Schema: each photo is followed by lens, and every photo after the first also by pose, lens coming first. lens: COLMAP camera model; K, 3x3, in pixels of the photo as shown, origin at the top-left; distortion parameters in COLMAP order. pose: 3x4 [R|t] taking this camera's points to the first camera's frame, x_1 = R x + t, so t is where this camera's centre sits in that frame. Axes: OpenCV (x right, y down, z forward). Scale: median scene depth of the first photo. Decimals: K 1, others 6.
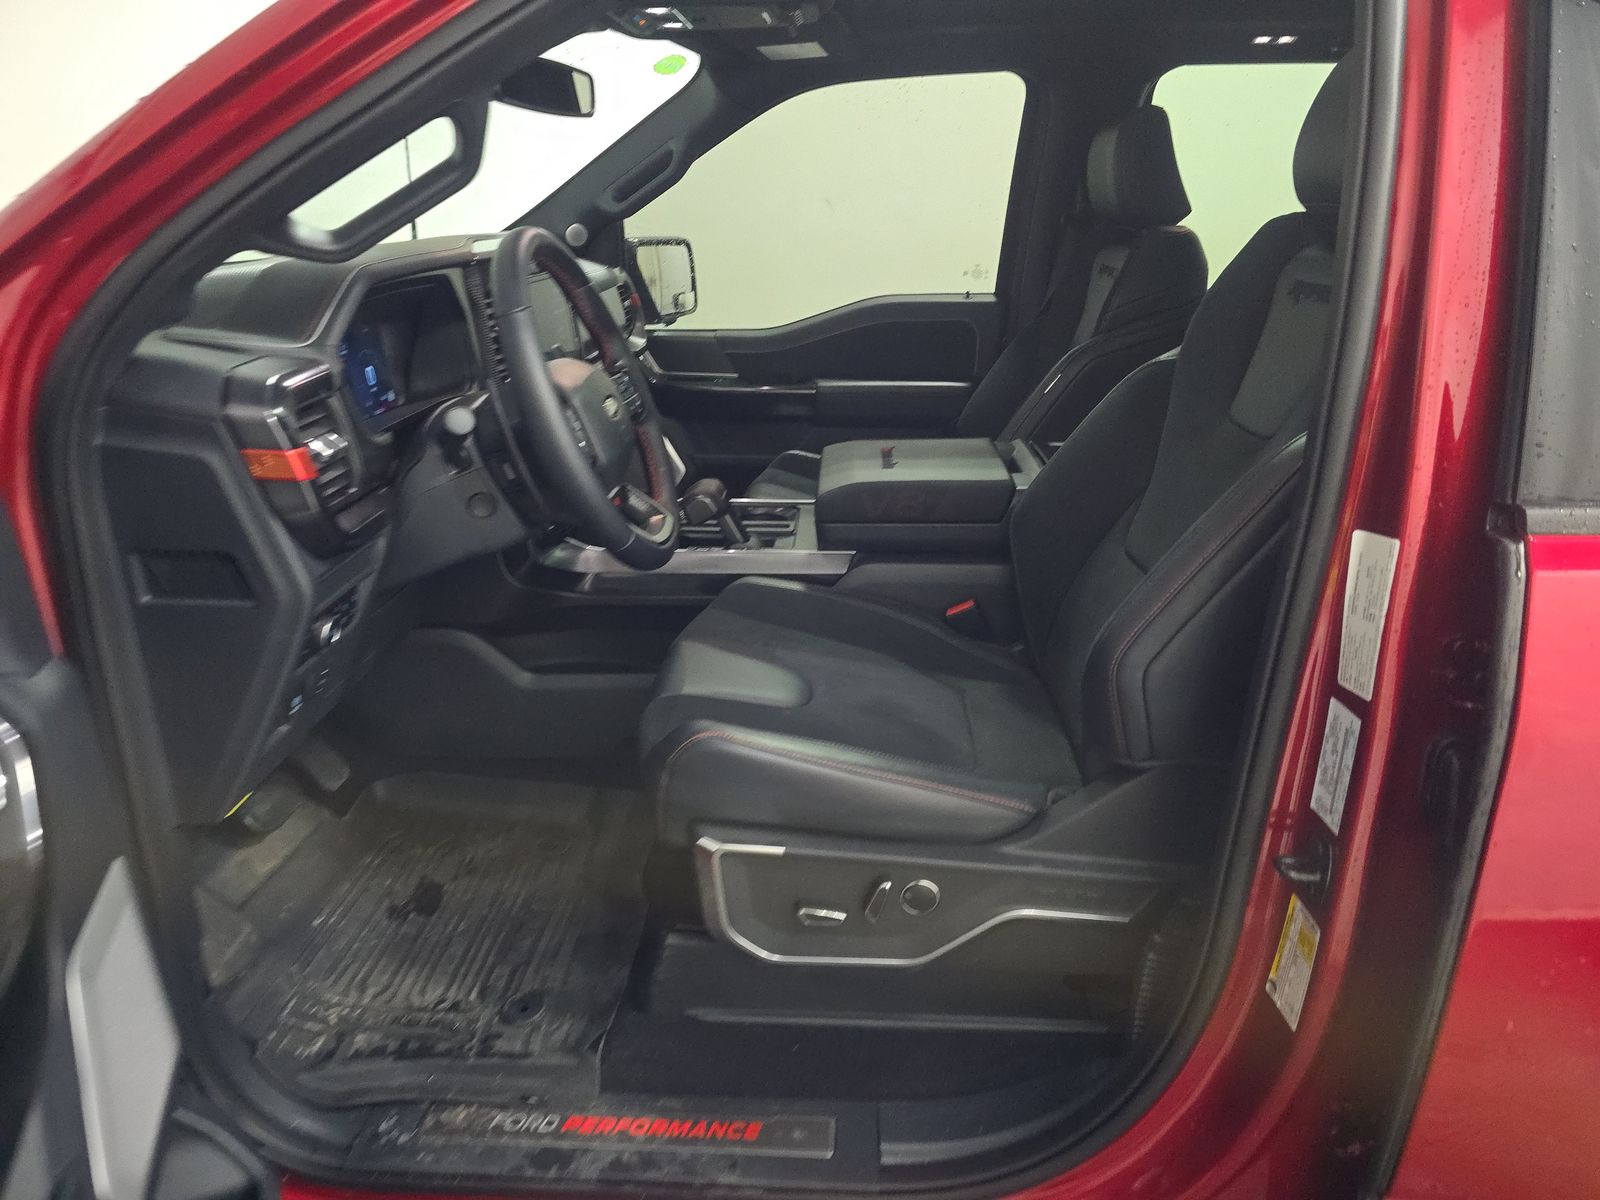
lens RADIAL K [[1068.2, 0, 798.3], [0, 1068.2, 601.0], [0, 0, 1]] dist [0.090077, -0.096308]
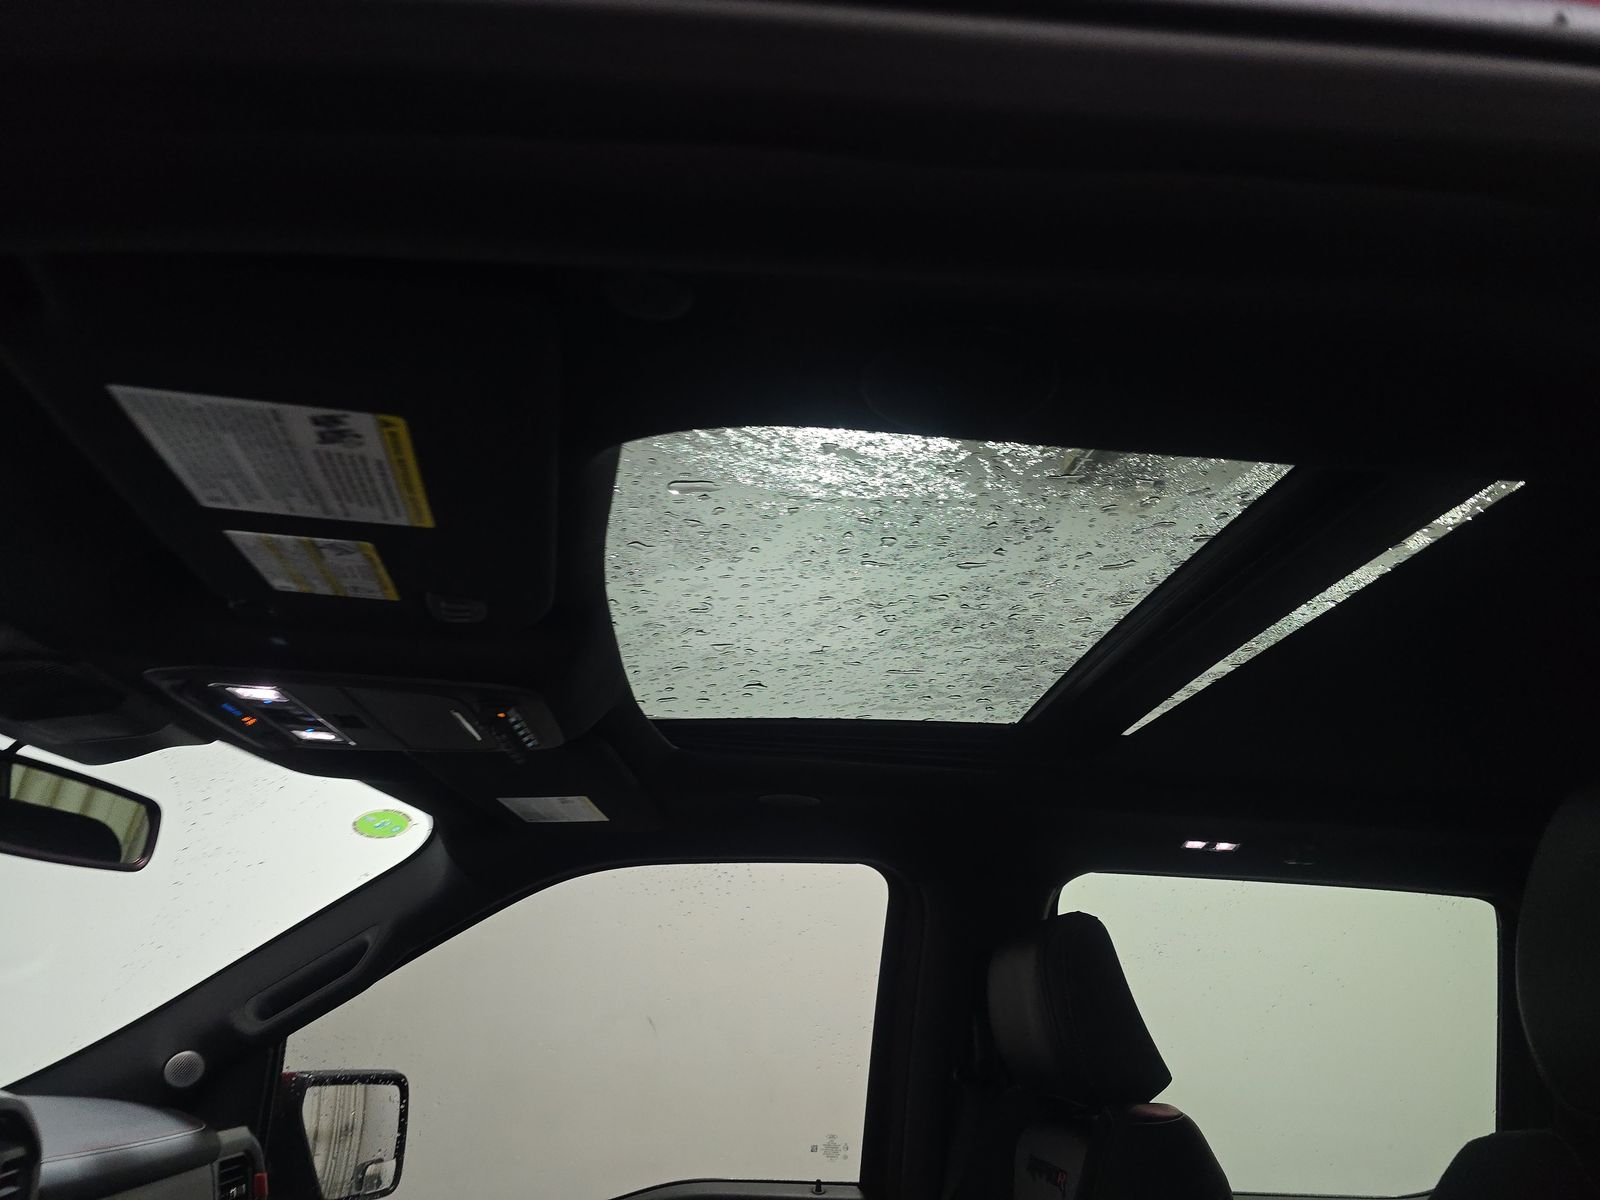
lens RADIAL K [[1070.9, 0, 810.7], [0, 1070.9, 599.1], [0, 0, 1]] dist [0.006168, 0.000371]
pose [[0.989710, 0.087359, 0.113321, 0.058786], [0.010121, 0.747262, -0.664452, -0.140925], [-0.142726, 0.658762, 0.738689, 0.352356]]
